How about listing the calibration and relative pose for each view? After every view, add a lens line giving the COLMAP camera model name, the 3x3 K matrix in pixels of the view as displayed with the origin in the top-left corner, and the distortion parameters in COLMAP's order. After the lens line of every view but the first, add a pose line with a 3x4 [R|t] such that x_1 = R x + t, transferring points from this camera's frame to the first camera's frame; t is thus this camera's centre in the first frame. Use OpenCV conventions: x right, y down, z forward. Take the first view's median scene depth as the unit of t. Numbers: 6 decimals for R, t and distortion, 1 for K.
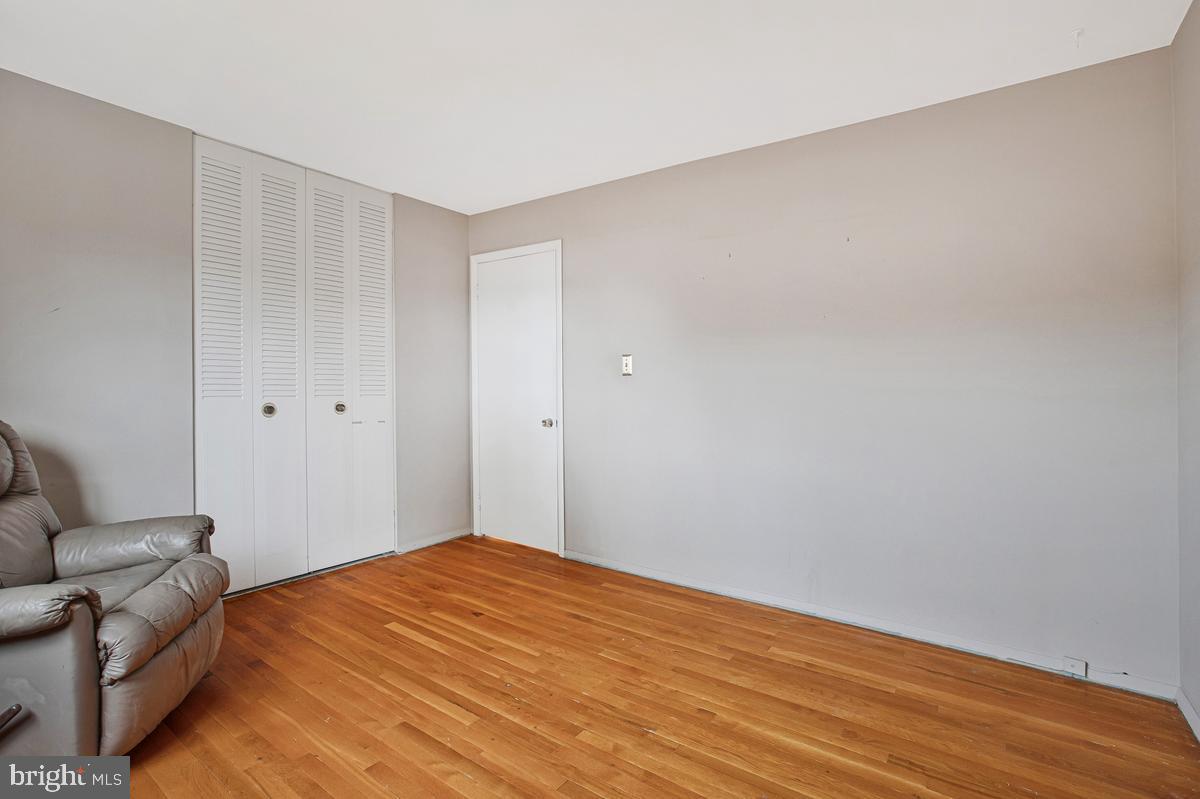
lens RADIAL K [[570.6, 0, 608.5], [0, 570.6, 376.5], [0, 0, 1]] dist [-0.044679, 0.010951]
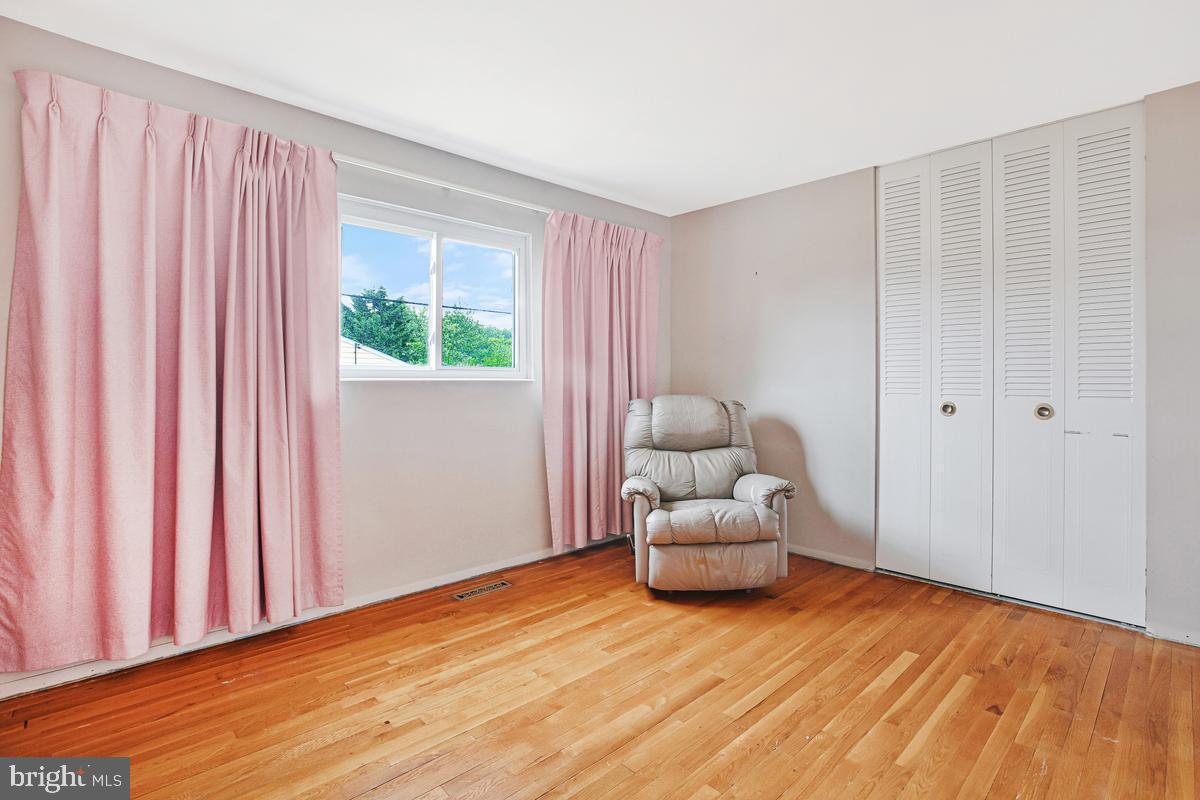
lens RADIAL K [[570.6, 0, 600.9], [0, 570.6, 397.7], [0, 0, 1]] dist [-0.044679, 0.010951]
pose [[-0.187890, 0.025870, -0.981849, 0.534724], [0.009327, 0.999655, 0.024554, 0.011907], [0.982146, -0.004544, -0.188066, 0.661386]]
